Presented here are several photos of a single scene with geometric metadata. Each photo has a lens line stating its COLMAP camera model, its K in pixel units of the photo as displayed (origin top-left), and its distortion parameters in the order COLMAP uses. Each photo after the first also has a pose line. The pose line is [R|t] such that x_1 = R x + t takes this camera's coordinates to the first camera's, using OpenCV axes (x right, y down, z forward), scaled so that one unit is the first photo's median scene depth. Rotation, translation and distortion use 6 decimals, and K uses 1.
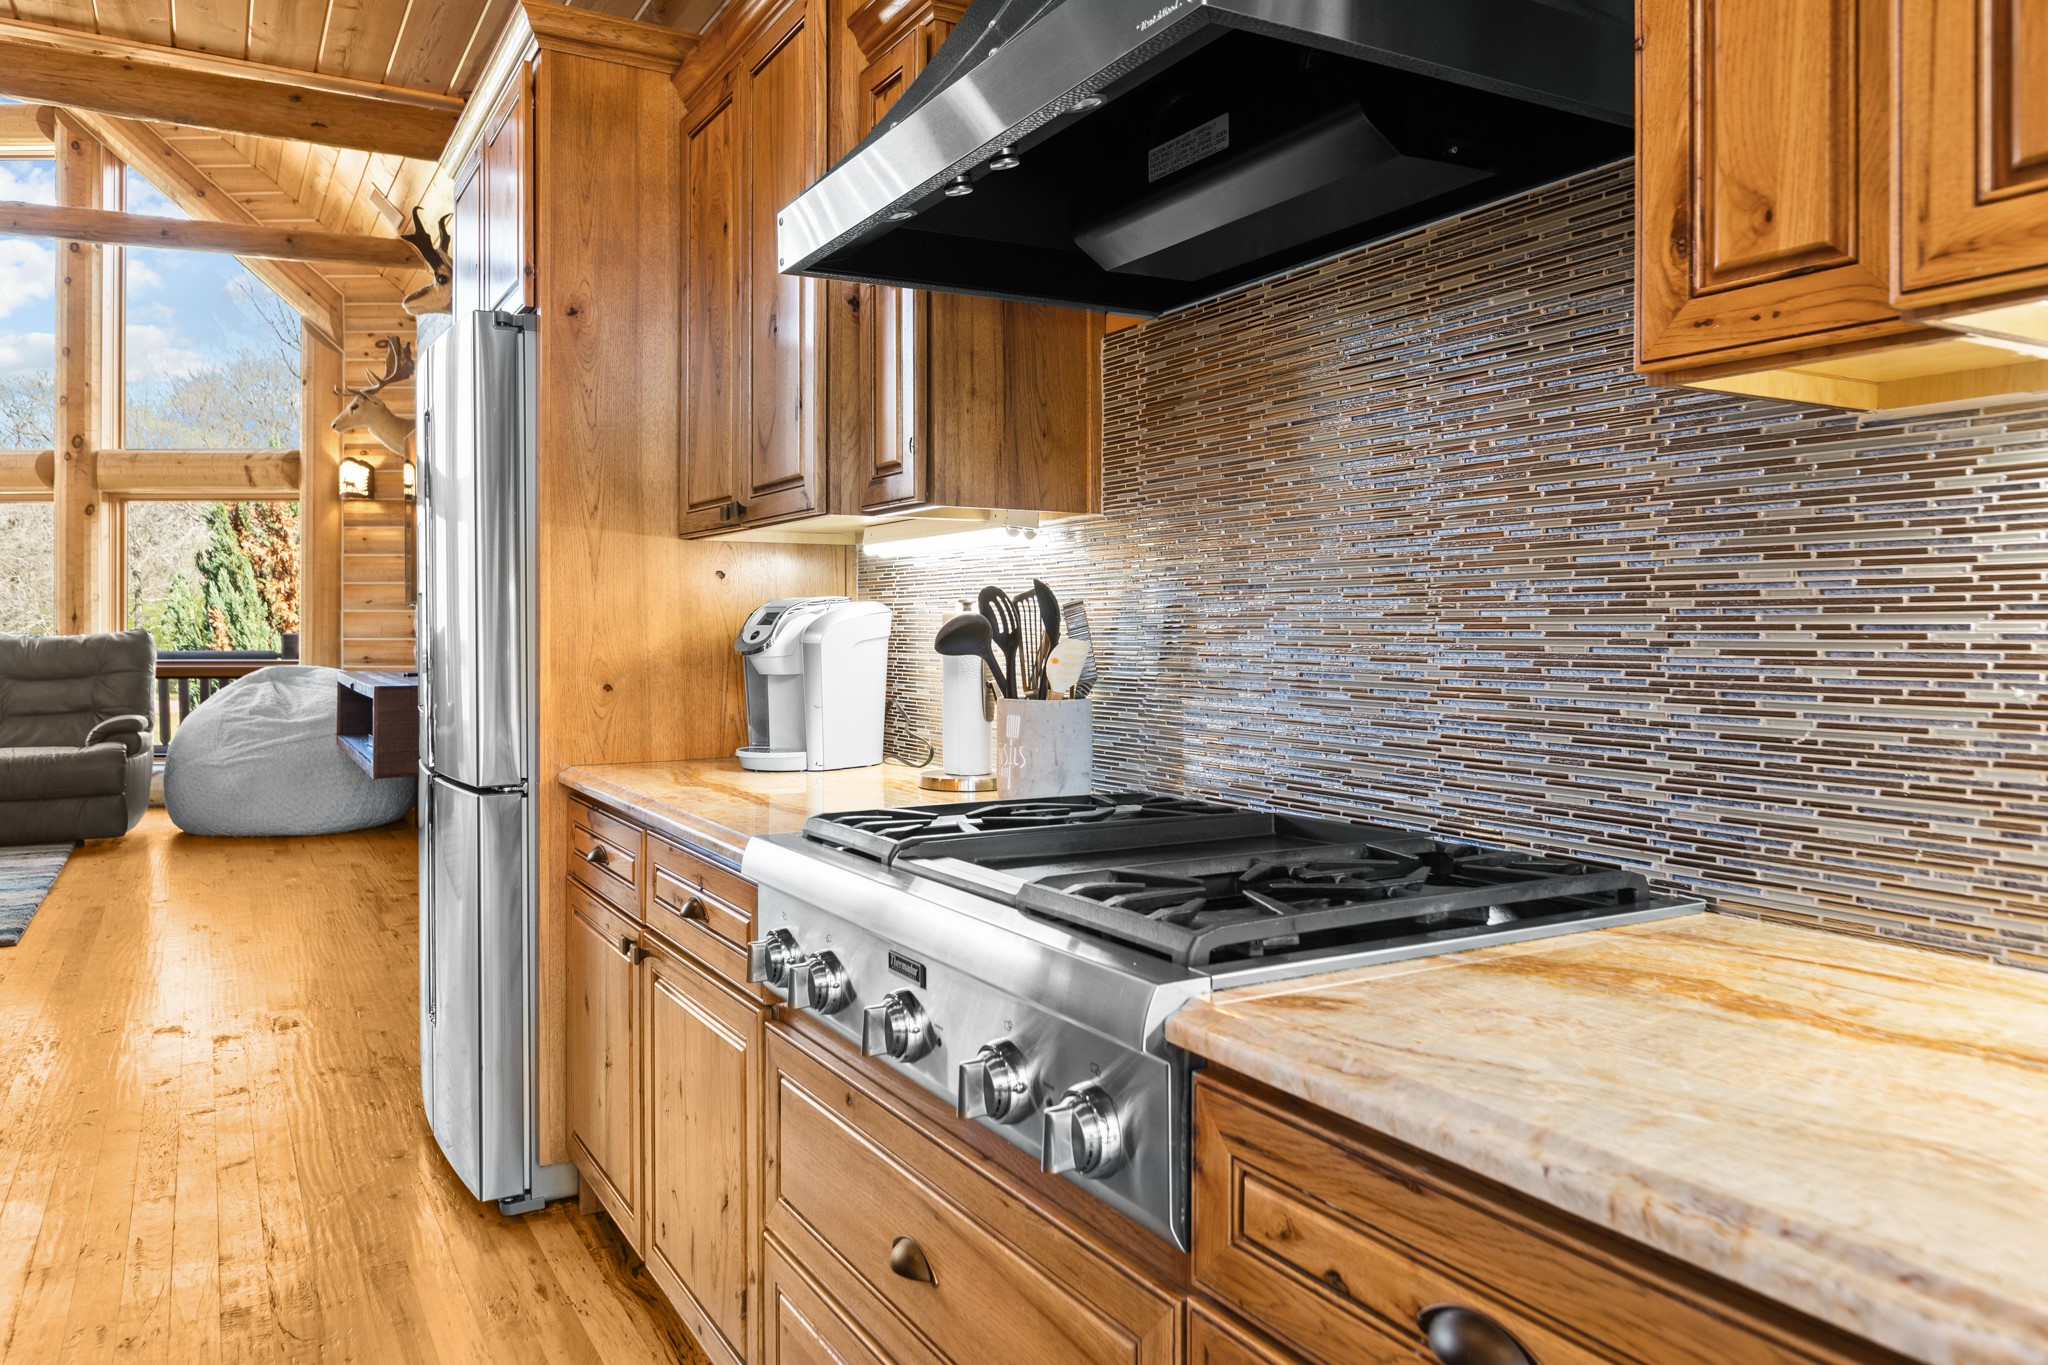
lens RADIAL K [[1418.7, 0, 1019.4], [0, 1418.7, 625.2], [0, 0, 1]] dist [0.002030, -0.001306]
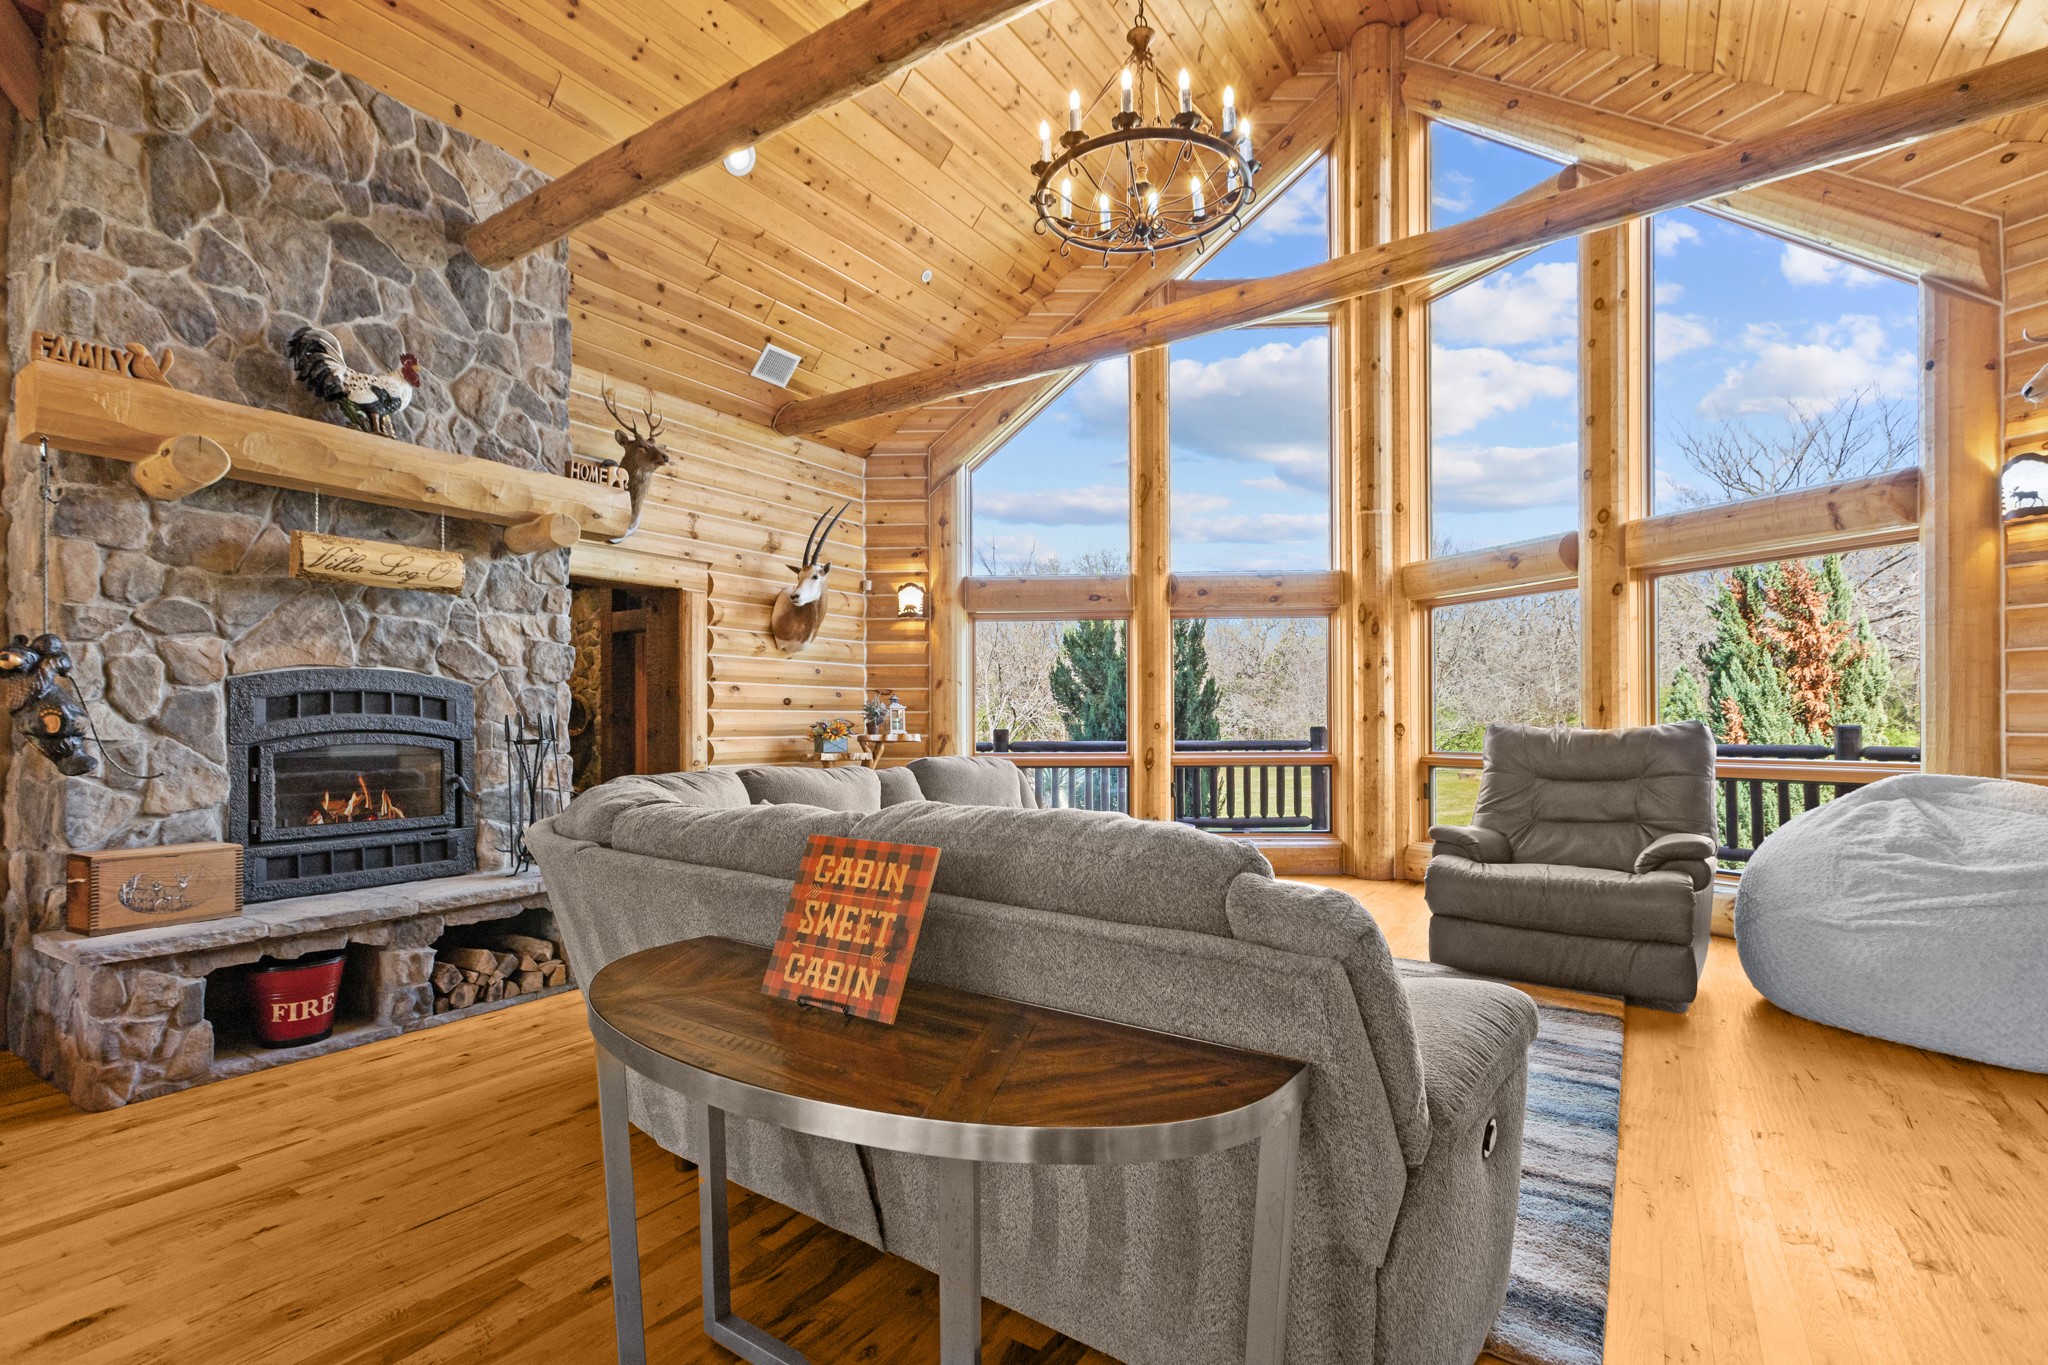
lens RADIAL K [[939.8, 0, 1020.6], [0, 939.8, 719.4], [0, 0, 1]] dist [0.002020, -0.001453]
pose [[0.449892, -0.005766, -0.893064, -0.292495], [0.006839, 0.999972, -0.003011, 0.000772], [0.893057, -0.004753, 0.449919, 0.392114]]
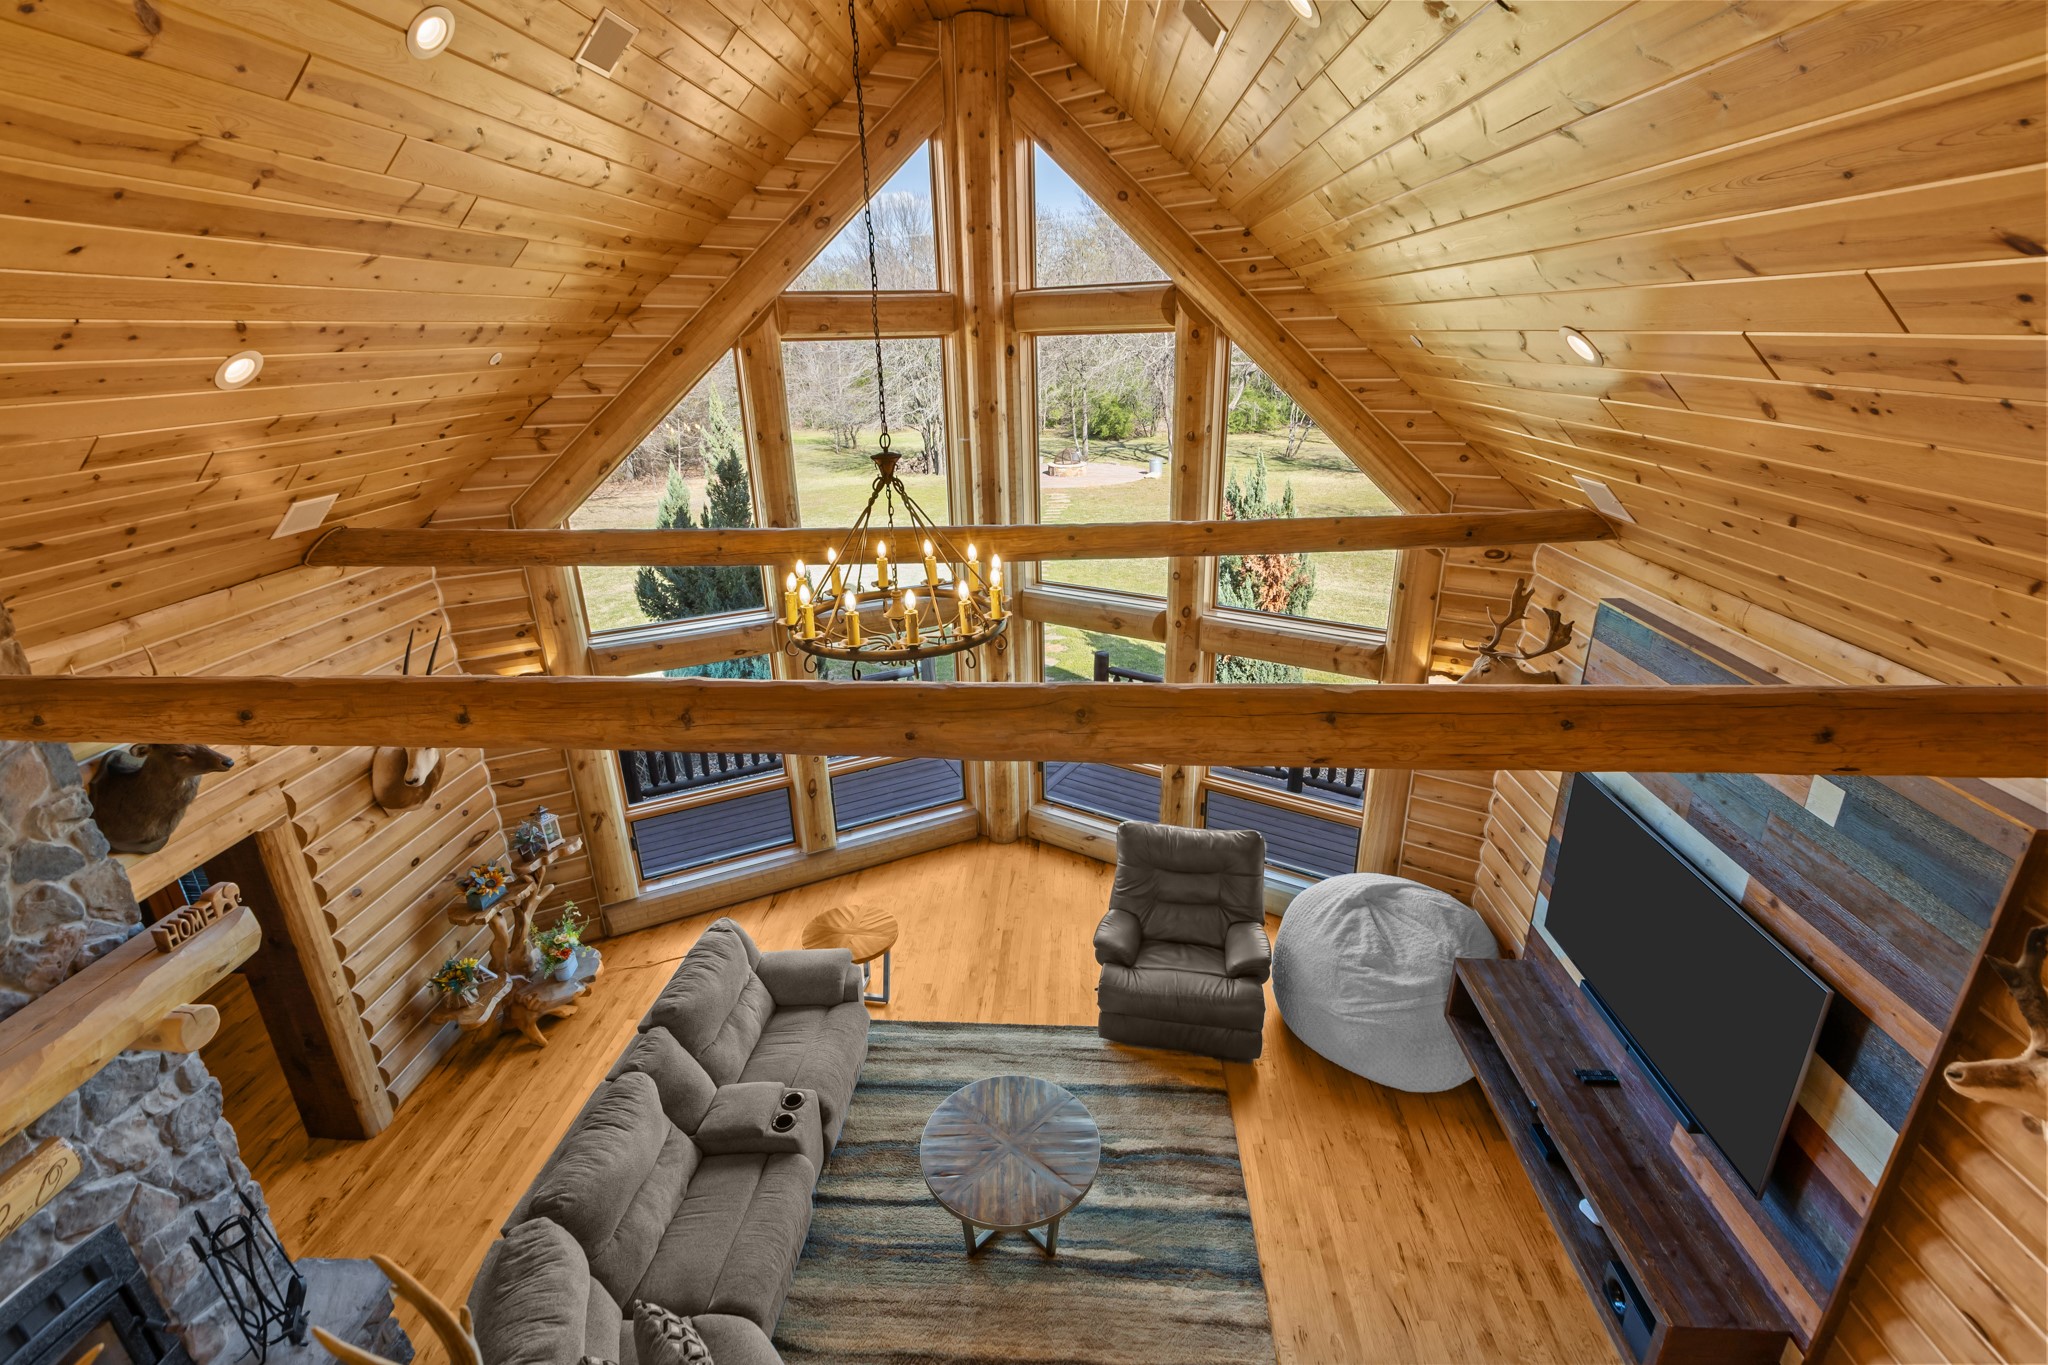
lens RADIAL K [[917.6, 0, 1029.0], [0, 917.6, 685.0], [0, 0, 1]] dist [0.000559, 0.000470]
pose [[0.836035, 0.176643, -0.519464, -0.375814], [0.024729, 0.933666, 0.357290, -0.340131], [0.548119, -0.311553, 0.776209, 0.341442]]
